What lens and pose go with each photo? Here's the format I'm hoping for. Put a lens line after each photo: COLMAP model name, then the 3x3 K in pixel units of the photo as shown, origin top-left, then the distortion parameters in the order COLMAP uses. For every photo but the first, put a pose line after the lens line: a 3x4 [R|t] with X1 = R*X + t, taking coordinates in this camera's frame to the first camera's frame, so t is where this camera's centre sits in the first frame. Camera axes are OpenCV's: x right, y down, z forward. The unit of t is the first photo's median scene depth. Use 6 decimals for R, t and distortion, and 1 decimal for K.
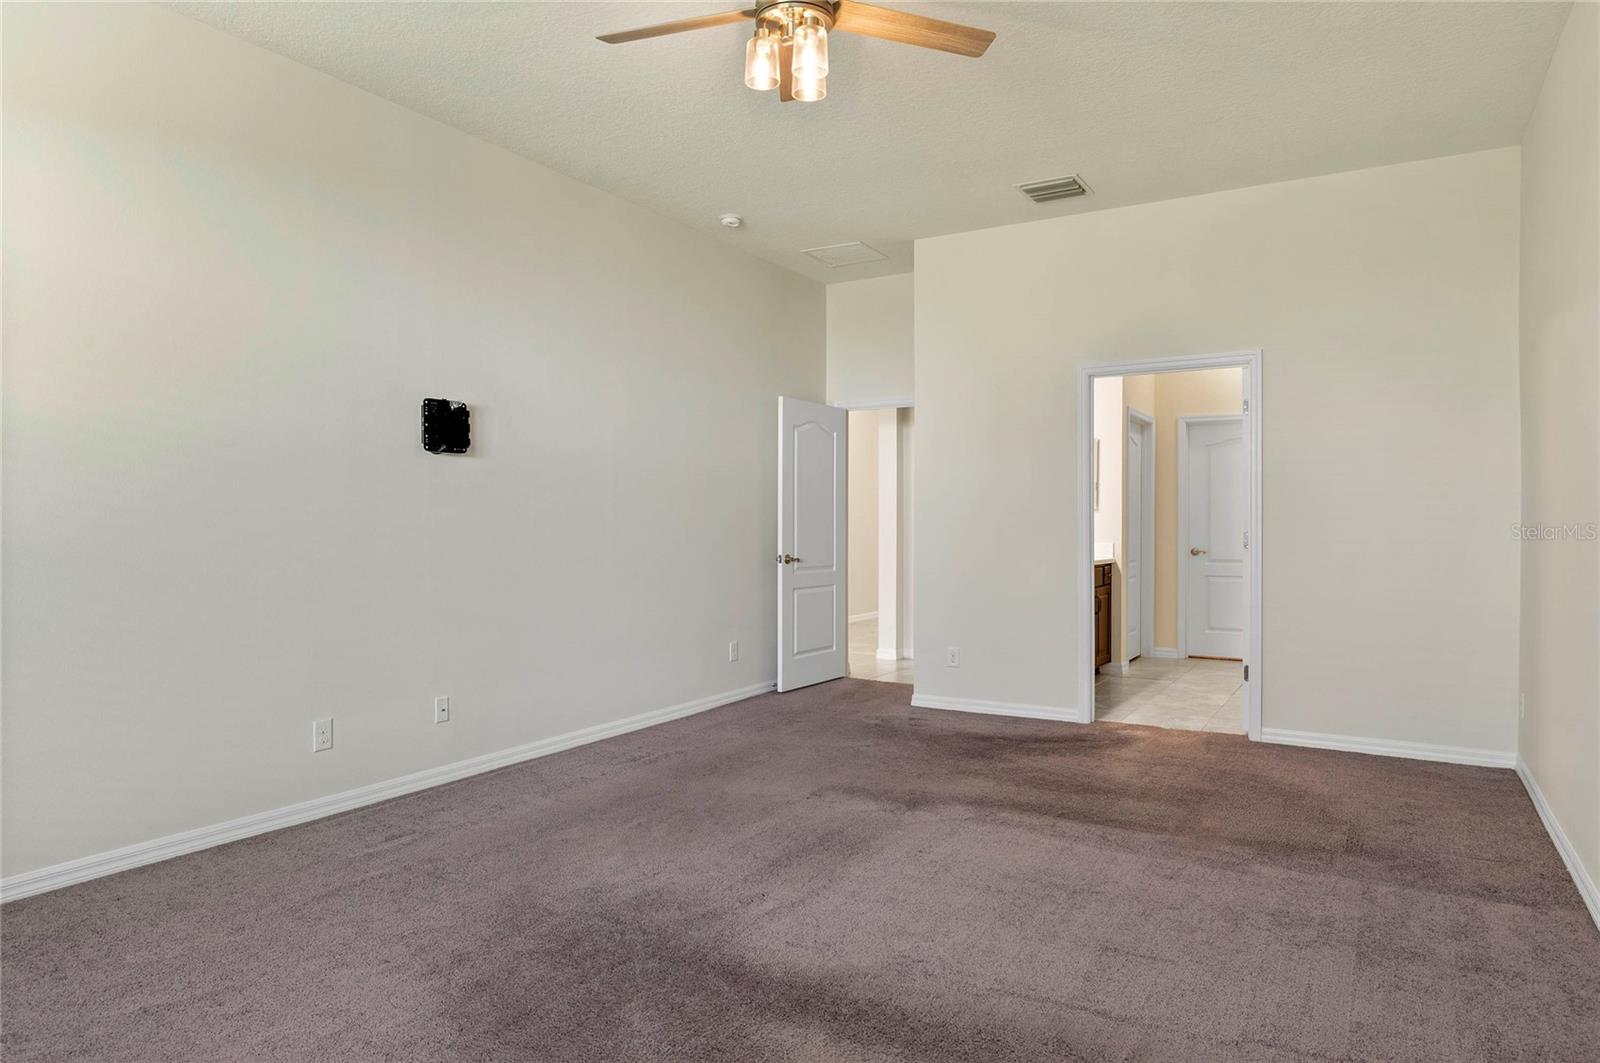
lens RADIAL K [[989.2, 0, 802.4], [0, 989.2, 522.1], [0, 0, 1]] dist [-0.007496, -0.008447]
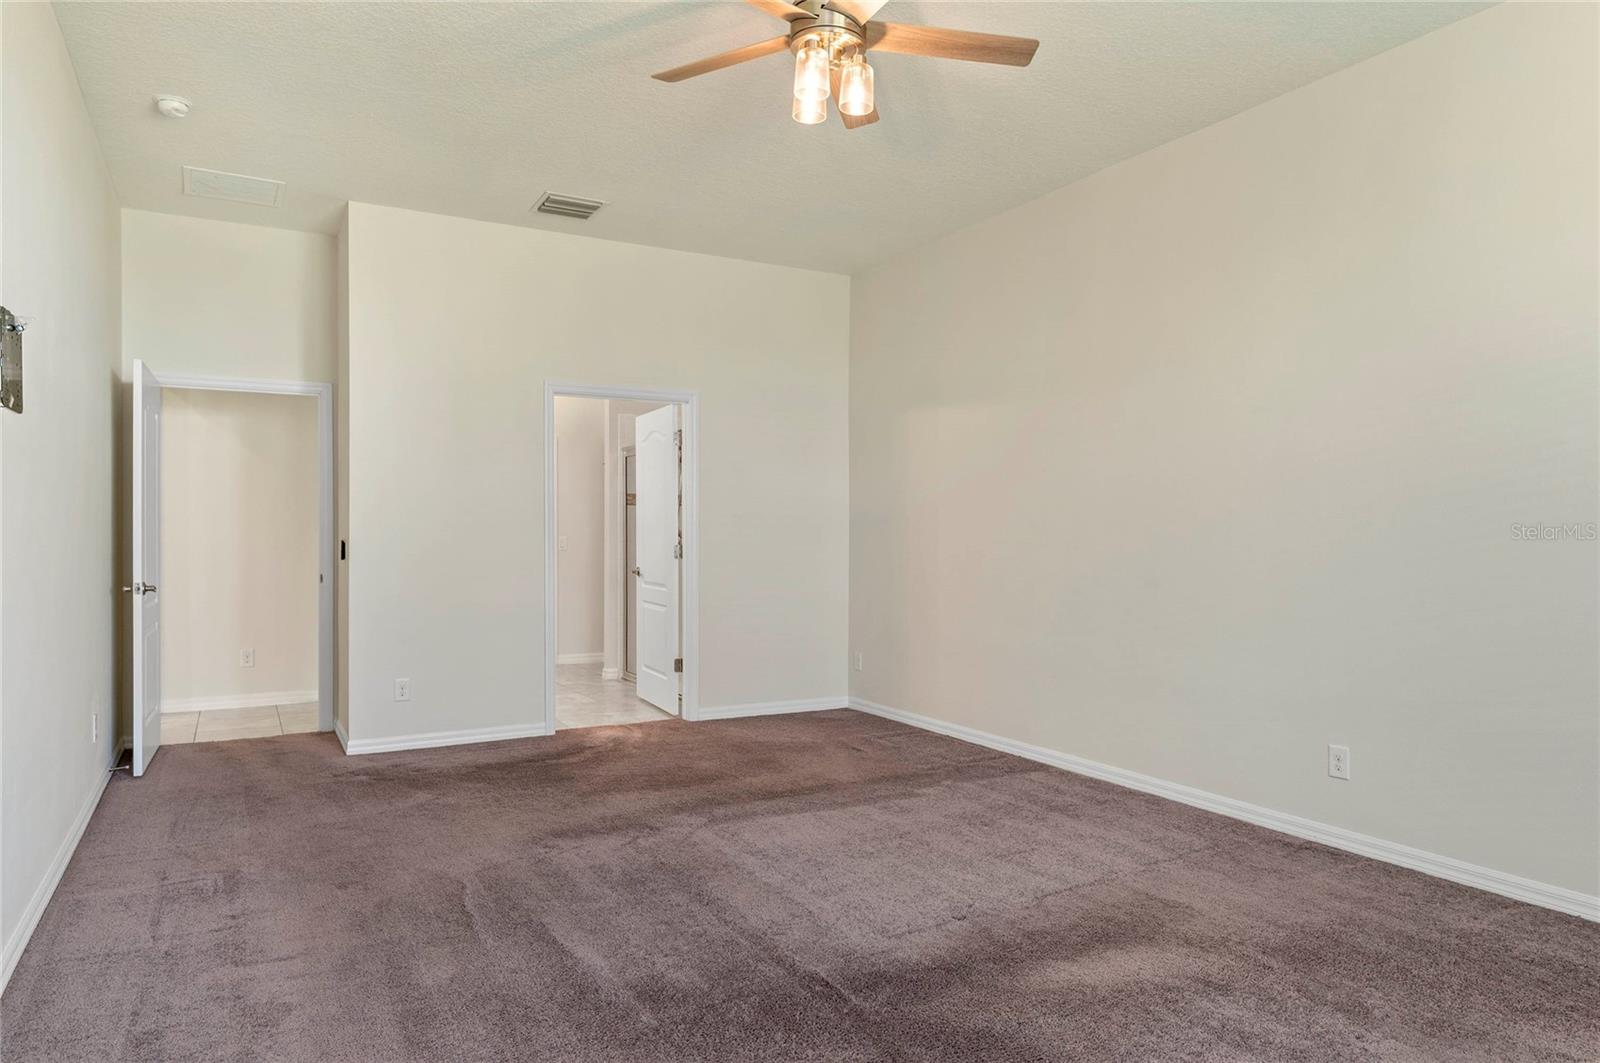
lens RADIAL K [[989.2, 0, 803.2], [0, 989.2, 542.8], [0, 0, 1]] dist [-0.007496, -0.008447]
pose [[0.497262, -0.004481, 0.867589, -0.644895], [0.000203, 0.999987, 0.005048, 0.001529], [-0.867600, -0.002335, 0.497257, 0.375579]]
